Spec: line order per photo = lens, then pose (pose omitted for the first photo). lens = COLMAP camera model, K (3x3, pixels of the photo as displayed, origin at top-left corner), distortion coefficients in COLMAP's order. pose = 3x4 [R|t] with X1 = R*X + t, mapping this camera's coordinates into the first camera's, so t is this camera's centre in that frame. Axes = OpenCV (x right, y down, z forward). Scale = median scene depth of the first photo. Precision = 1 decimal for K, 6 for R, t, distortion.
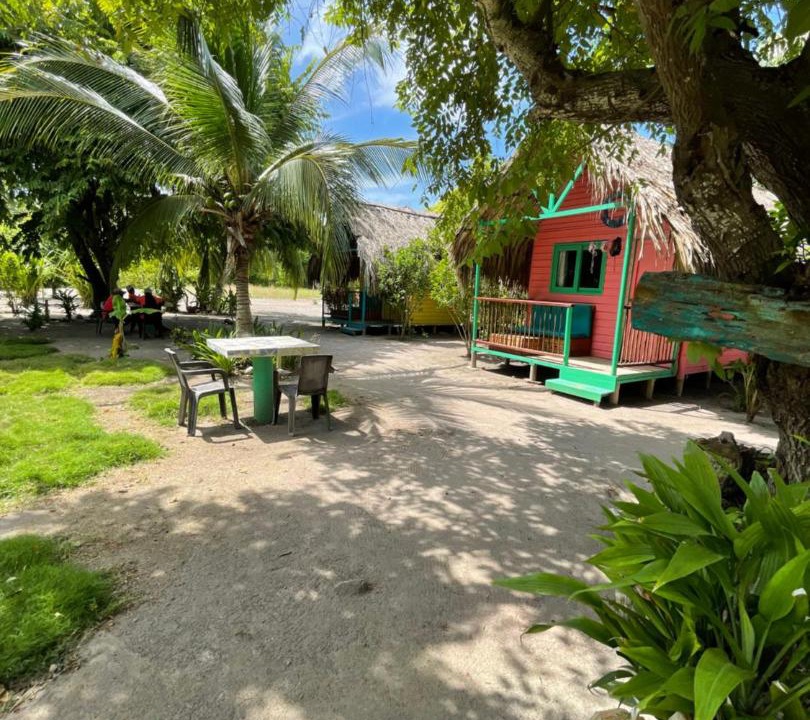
lens RADIAL K [[377.5, 0, 406.3], [0, 377.5, 360.0], [0, 0, 1]] dist [0.002665, 0.000726]
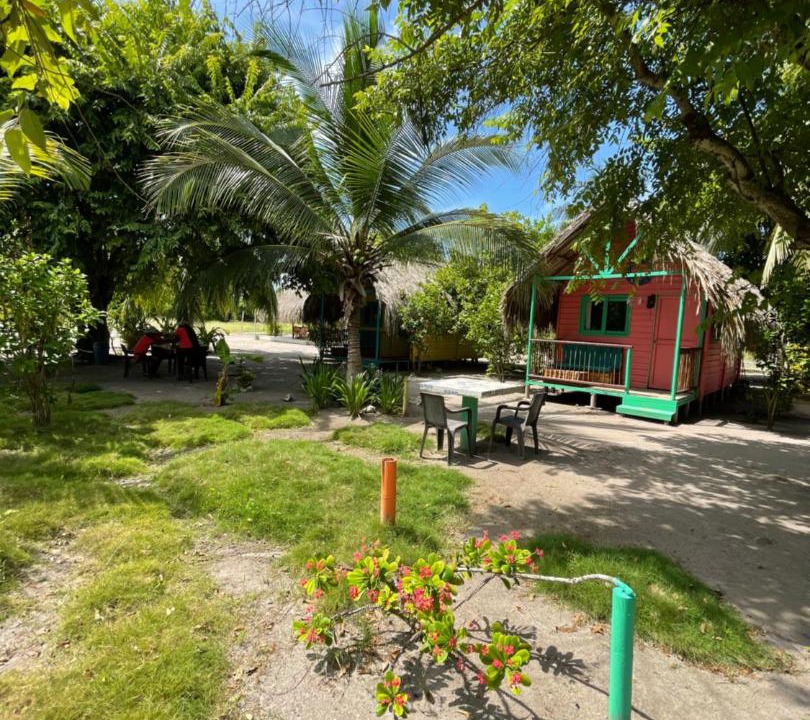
lens RADIAL K [[377.5, 0, 401.1], [0, 377.5, 363.5], [0, 0, 1]] dist [0.002665, 0.000726]
pose [[0.977596, -0.017322, 0.209774, -0.970421], [0.033468, 0.996722, -0.073661, -0.031798], [-0.207811, 0.079032, 0.974971, -0.138221]]
